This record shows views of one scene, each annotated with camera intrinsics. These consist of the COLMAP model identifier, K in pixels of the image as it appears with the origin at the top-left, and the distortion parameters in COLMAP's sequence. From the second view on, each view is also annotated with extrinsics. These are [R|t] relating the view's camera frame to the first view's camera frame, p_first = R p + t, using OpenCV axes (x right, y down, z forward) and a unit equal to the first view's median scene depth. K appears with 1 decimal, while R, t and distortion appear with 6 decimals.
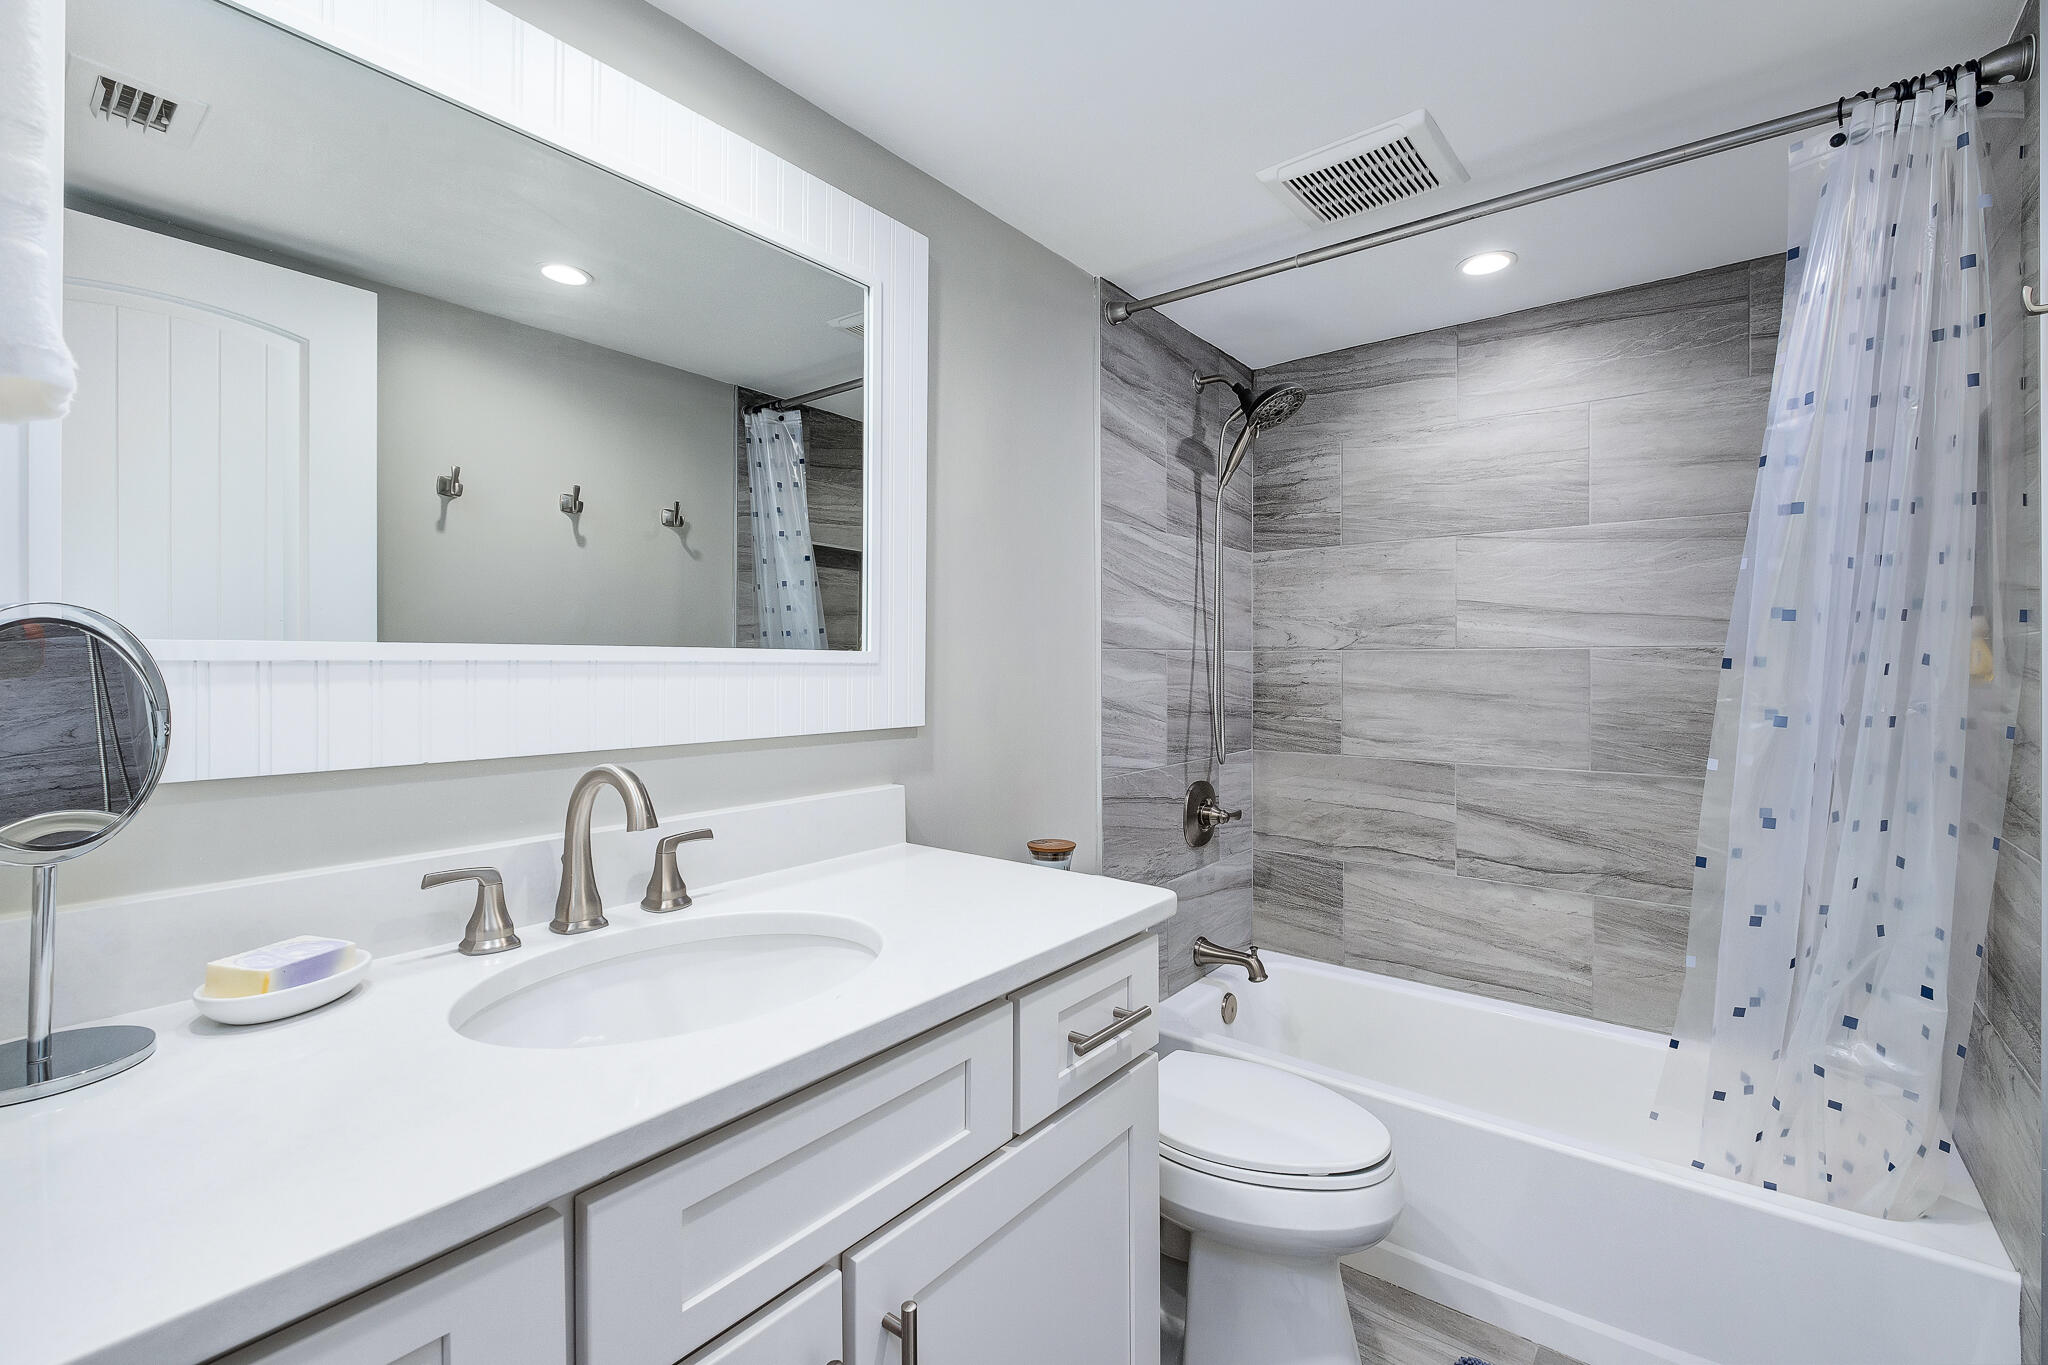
lens RADIAL K [[881.0, 0, 1028.9], [0, 881.0, 667.5], [0, 0, 1]] dist [0.003995, -0.005732]
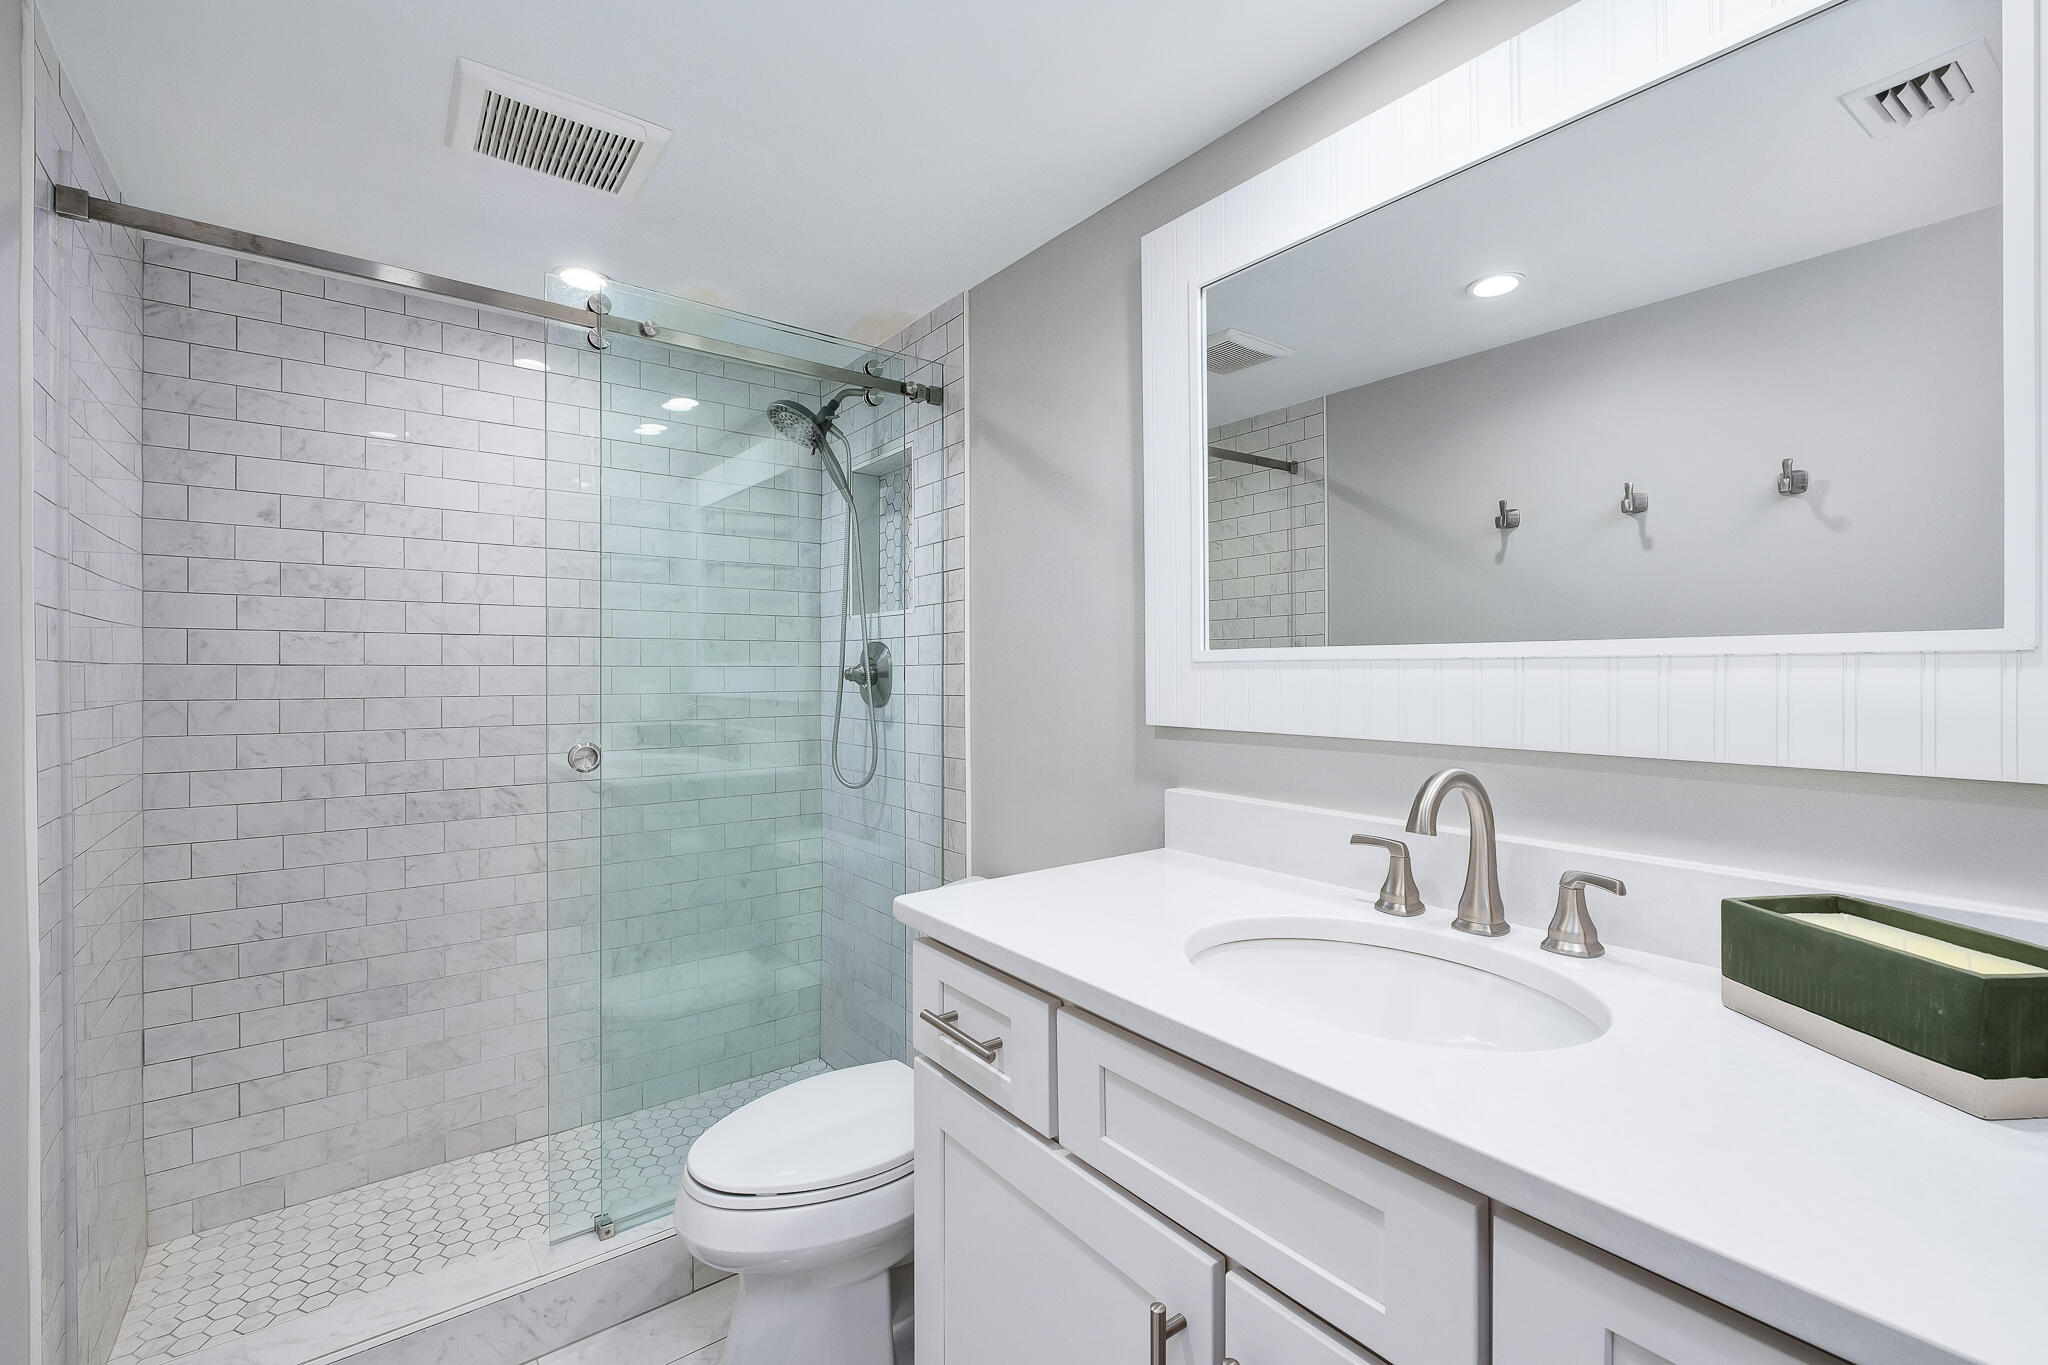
lens RADIAL K [[881.0, 0, 1028.9], [0, 881.0, 667.5], [0, 0, 1]] dist [0.003995, -0.005732]
pose [[-0.245441, 0.000004, -0.969412, 0.602832], [0.000399, 1.000000, -0.000097, -0.006762], [0.969412, -0.000411, -0.245441, 0.755876]]
